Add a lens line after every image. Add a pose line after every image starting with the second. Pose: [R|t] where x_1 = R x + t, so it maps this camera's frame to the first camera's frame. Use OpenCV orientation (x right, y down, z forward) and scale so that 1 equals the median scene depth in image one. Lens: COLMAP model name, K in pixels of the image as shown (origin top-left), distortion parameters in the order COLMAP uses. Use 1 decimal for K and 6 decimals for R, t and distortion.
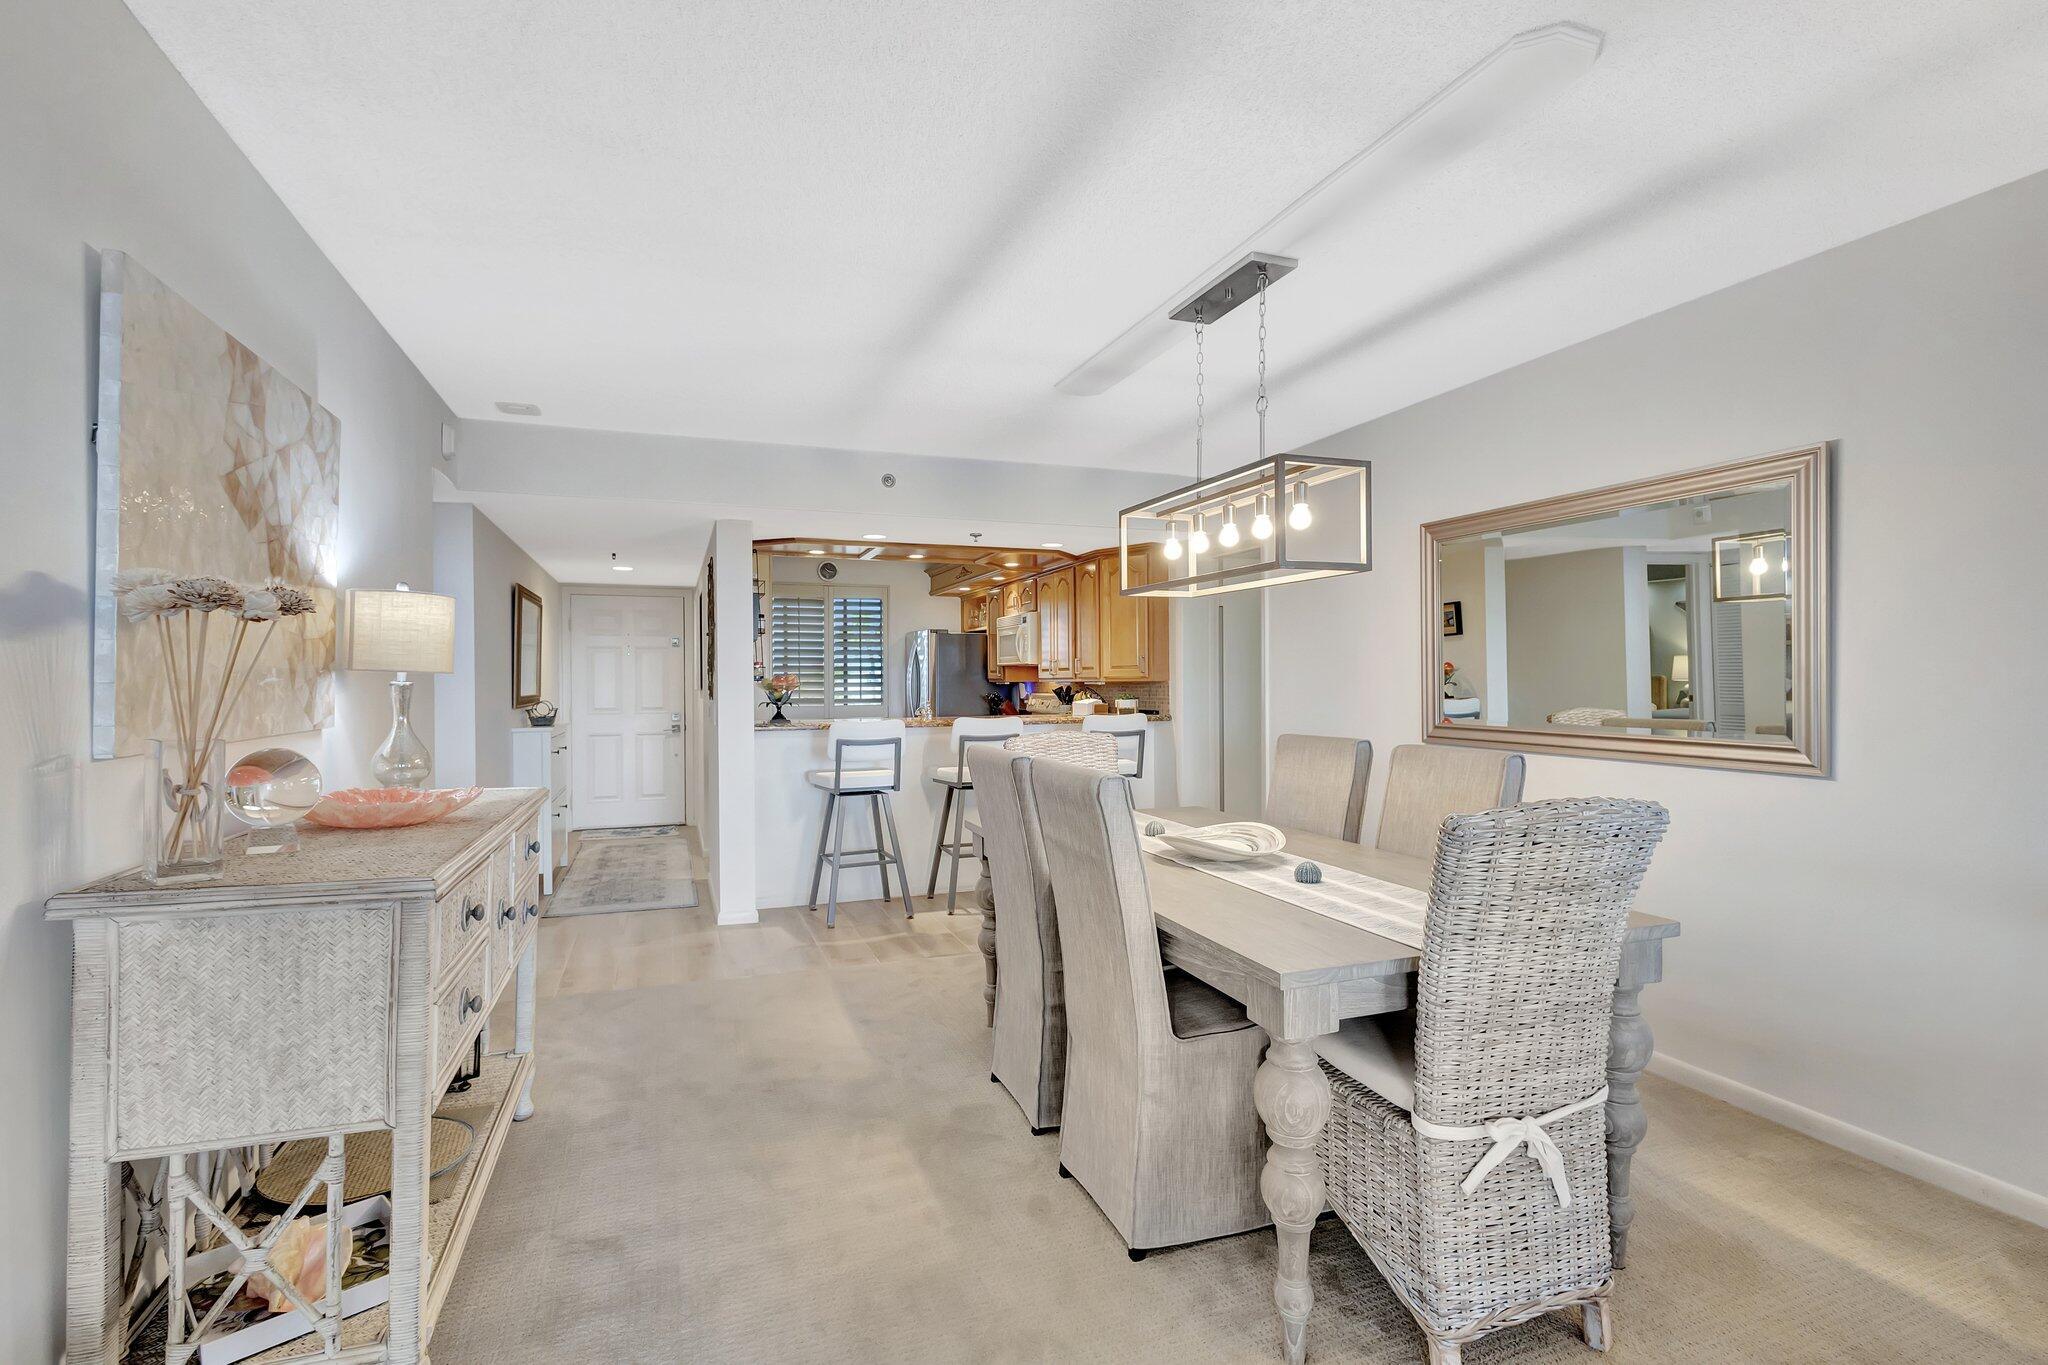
lens RADIAL K [[938.2, 0, 1012.3], [0, 938.2, 698.7], [0, 0, 1]] dist [-0.004252, -0.000654]
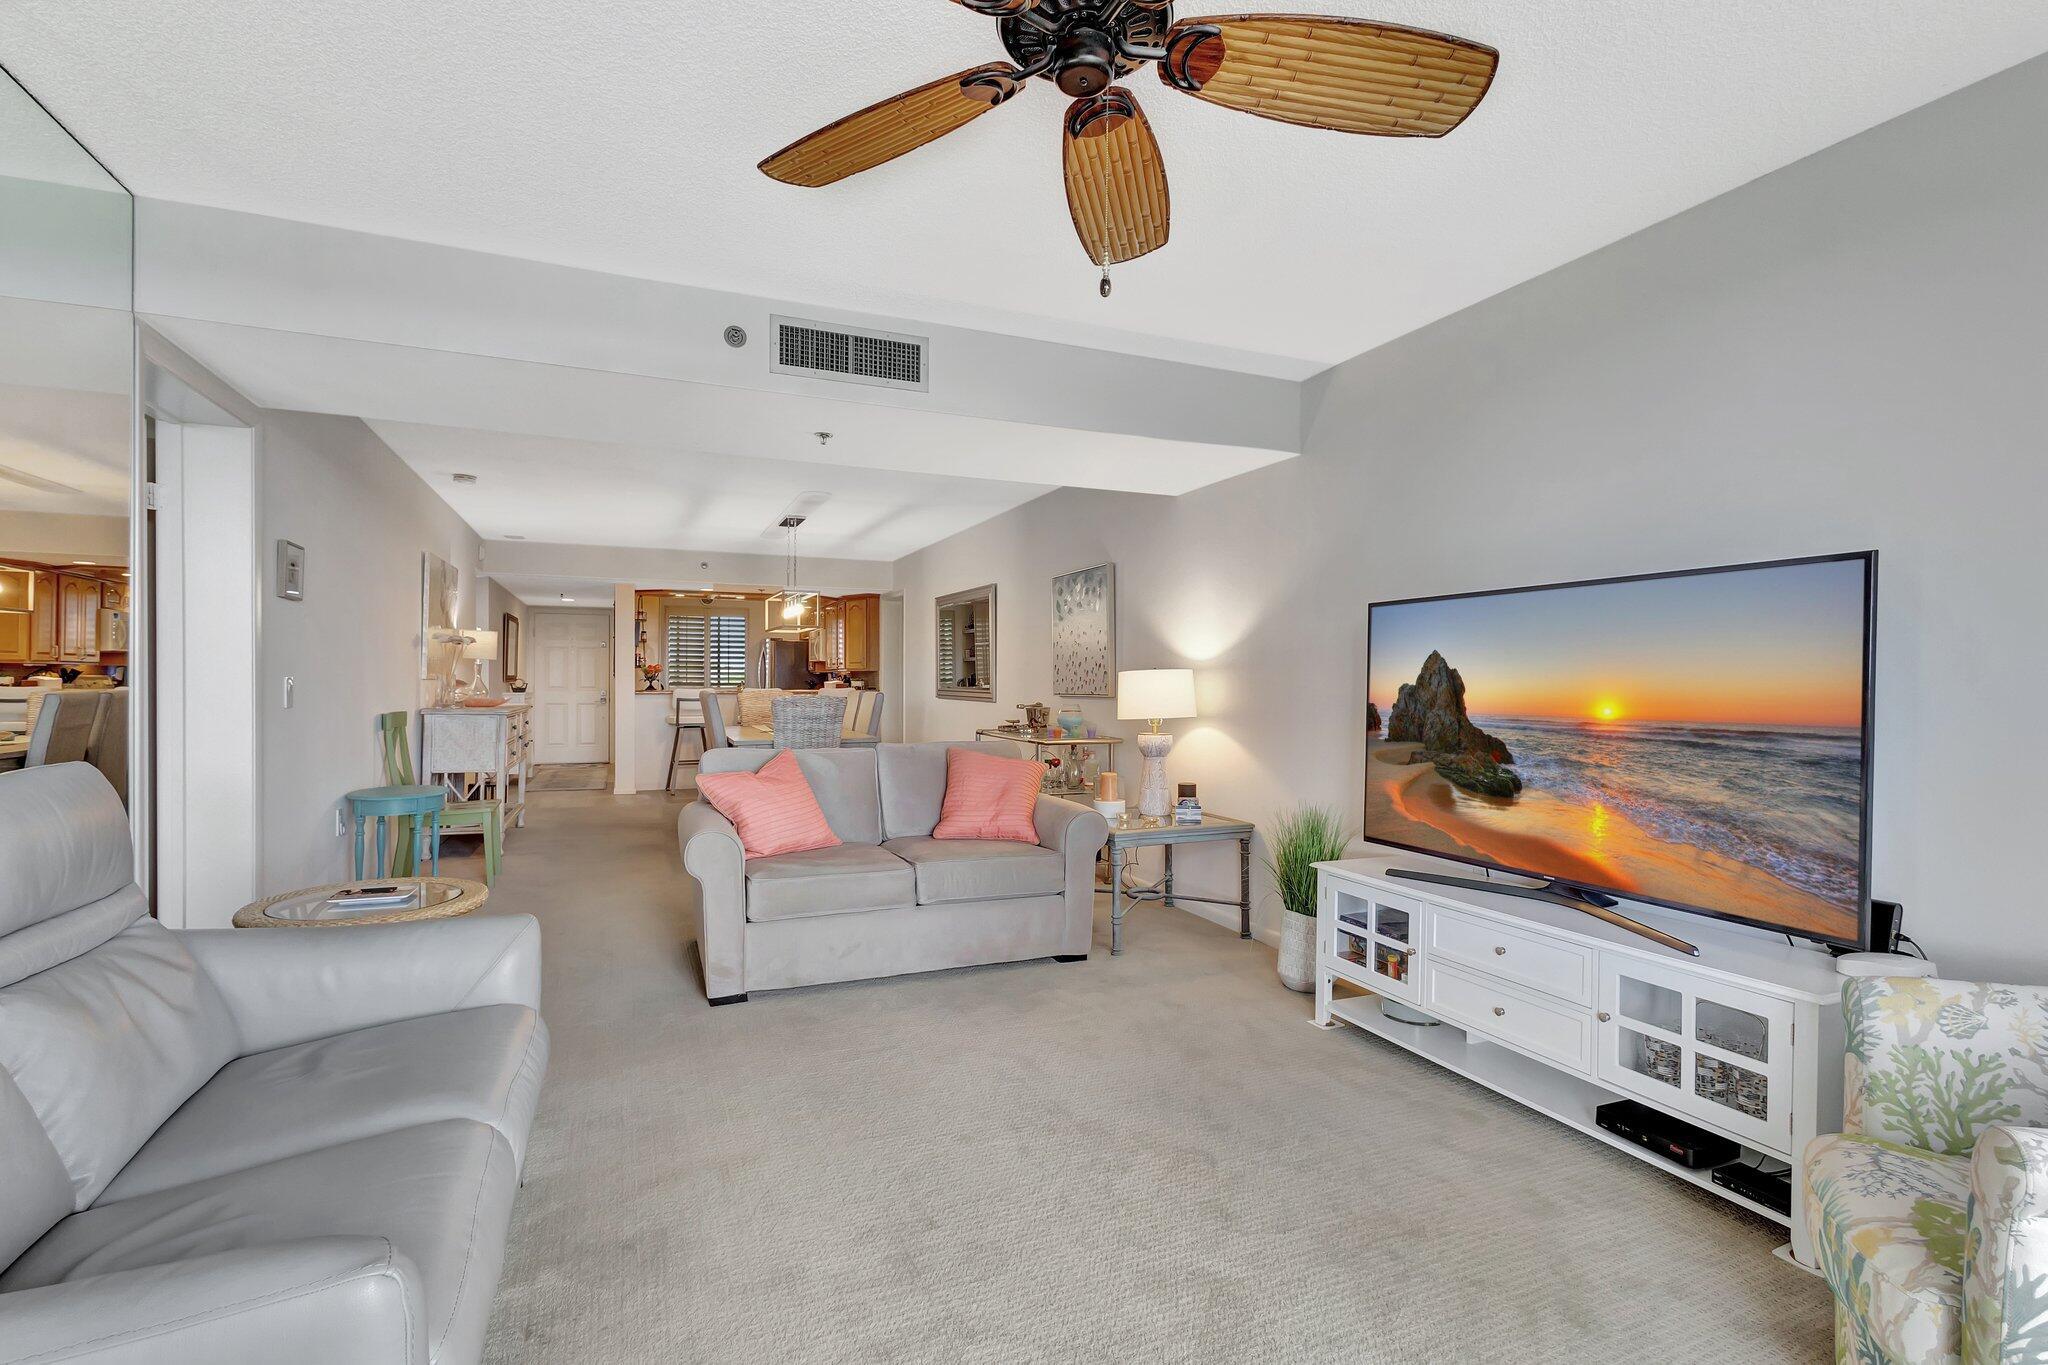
lens RADIAL K [[937.7, 0, 1019.5], [0, 937.7, 675.8], [0, 0, 1]] dist [-0.001271, -0.000484]
pose [[0.998913, 0.008308, 0.045862, 0.337750], [-0.007182, 0.999670, -0.024666, 0.031863], [-0.046051, 0.024310, 0.998643, -0.759012]]
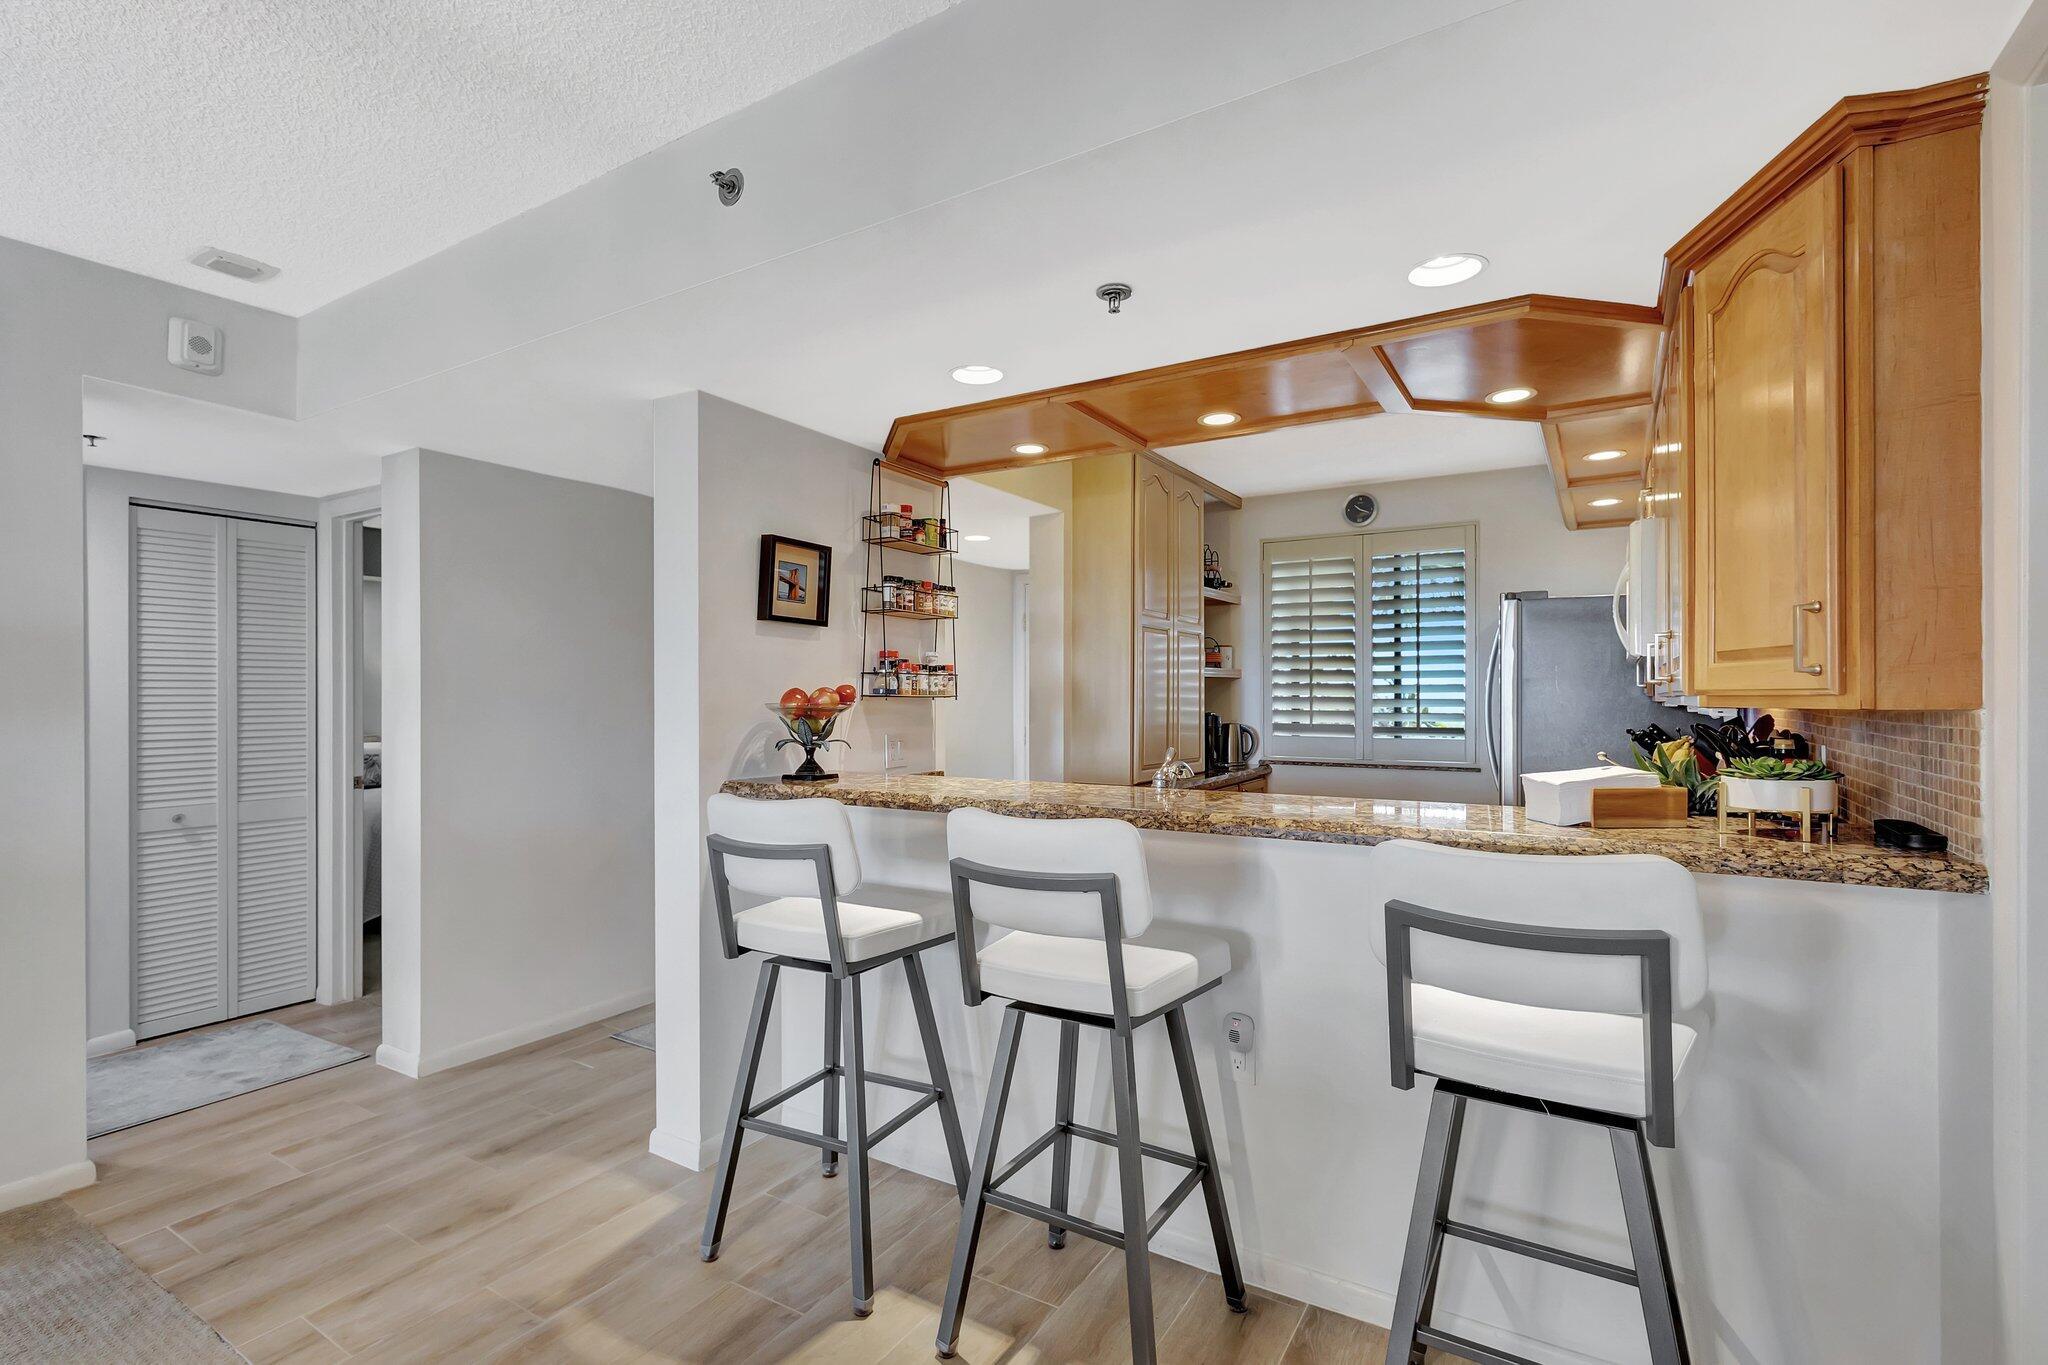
lens RADIAL K [[938.2, 0, 1012.3], [0, 938.2, 698.7], [0, 0, 1]] dist [-0.004252, -0.000654]
pose [[0.618702, 0.007183, -0.785593, 0.190219], [-0.014739, 0.999888, -0.002466, -0.017171], [0.785488, 0.013104, 0.618738, 0.663081]]
